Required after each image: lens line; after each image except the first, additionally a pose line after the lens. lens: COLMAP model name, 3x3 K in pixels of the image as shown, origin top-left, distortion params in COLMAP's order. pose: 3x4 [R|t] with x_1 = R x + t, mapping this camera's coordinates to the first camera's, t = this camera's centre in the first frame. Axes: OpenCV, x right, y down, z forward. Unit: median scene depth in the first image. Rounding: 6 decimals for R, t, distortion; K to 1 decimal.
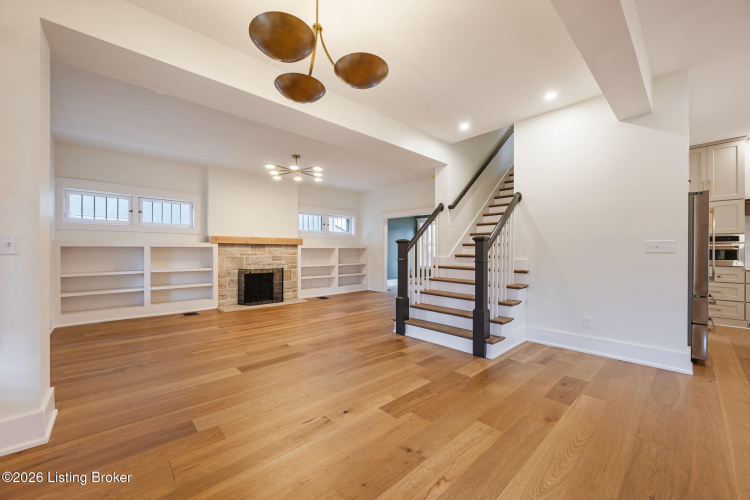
lens RADIAL K [[293.4, 0, 373.3], [0, 293.4, 251.5], [0, 0, 1]] dist [0.000704, -0.000213]
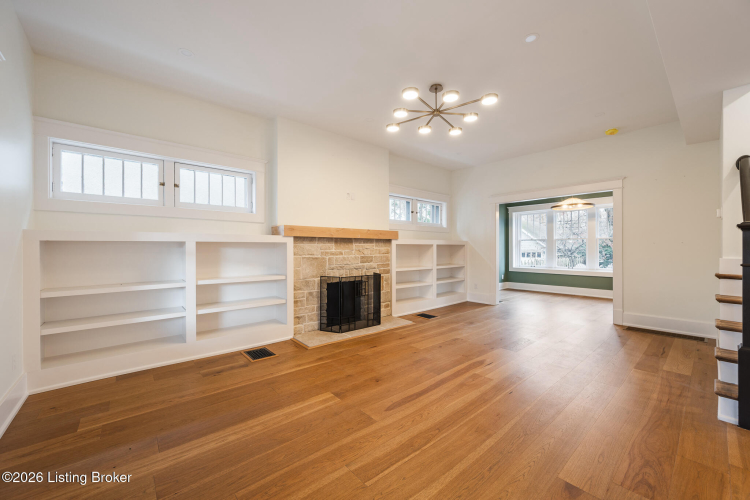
lens RADIAL K [[293.4, 0, 375.2], [0, 293.4, 249.9], [0, 0, 1]] dist [0.000704, -0.000213]
pose [[0.999549, -0.002603, -0.029926, -0.357383], [0.002643, 0.999996, 0.001288, 0.000766], [0.029922, -0.001366, 0.999551, 0.394148]]
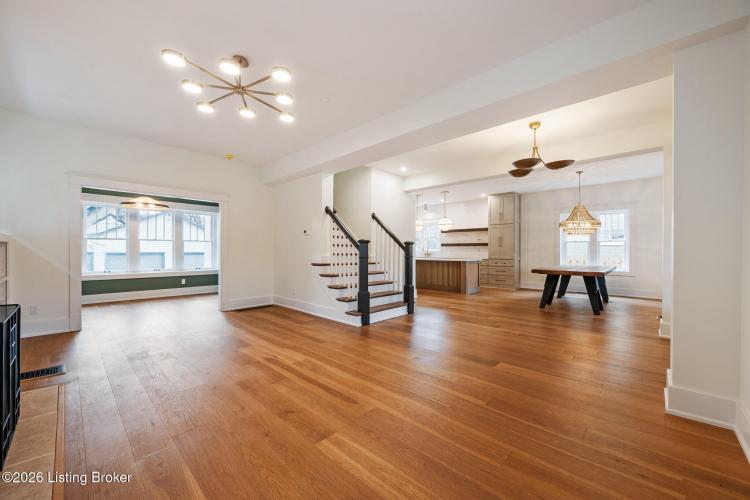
lens RADIAL K [[293.4, 0, 374.8], [0, 293.4, 250.9], [0, 0, 1]] dist [0.000704, -0.000213]
pose [[-0.079672, 0.001990, 0.996819, -0.759414], [-0.002836, 0.999994, -0.002223, 0.002403], [-0.996817, -0.003004, -0.079666, 0.786396]]
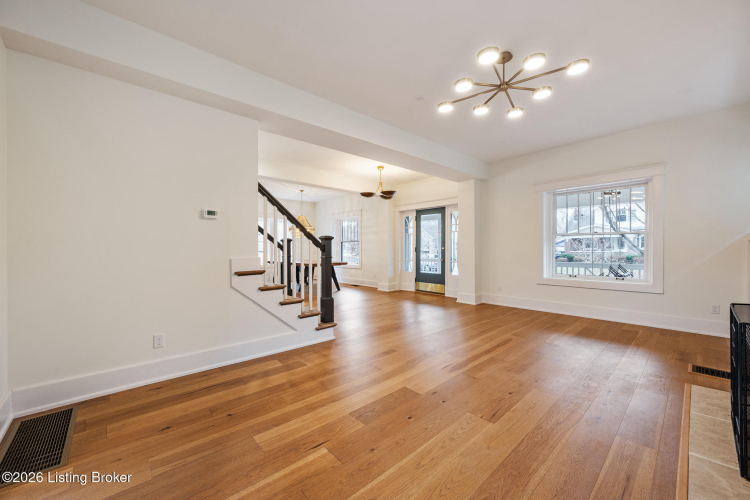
lens RADIAL K [[293.4, 0, 372.0], [0, 293.4, 249.4], [0, 0, 1]] dist [0.000704, -0.000213]
pose [[-0.999948, 0.007559, 0.006881, -0.040317], [0.007551, 0.999971, -0.001269, 0.002289], [-0.006891, -0.001217, -0.999976, 1.457216]]
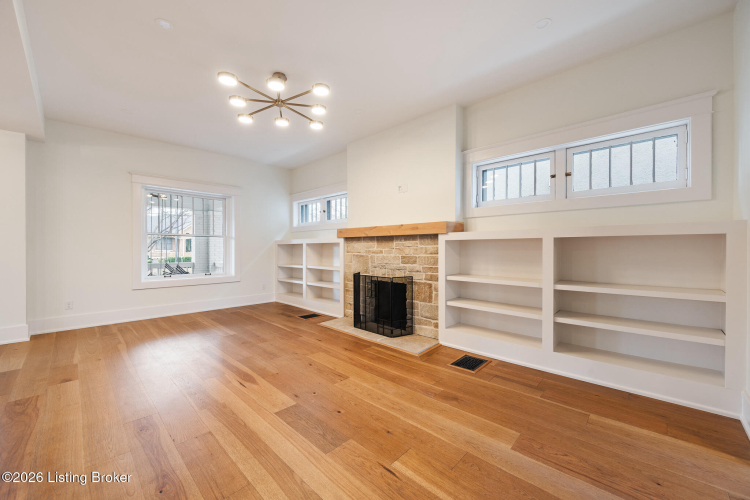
lens RADIAL K [[293.4, 0, 372.1], [0, 293.4, 249.6], [0, 0, 1]] dist [0.000704, -0.000213]
pose [[0.065774, 0.006445, -0.997814, 0.298394], [-0.000578, 0.999979, 0.006421, -0.000228], [0.997834, 0.000155, 0.065777, 1.106966]]
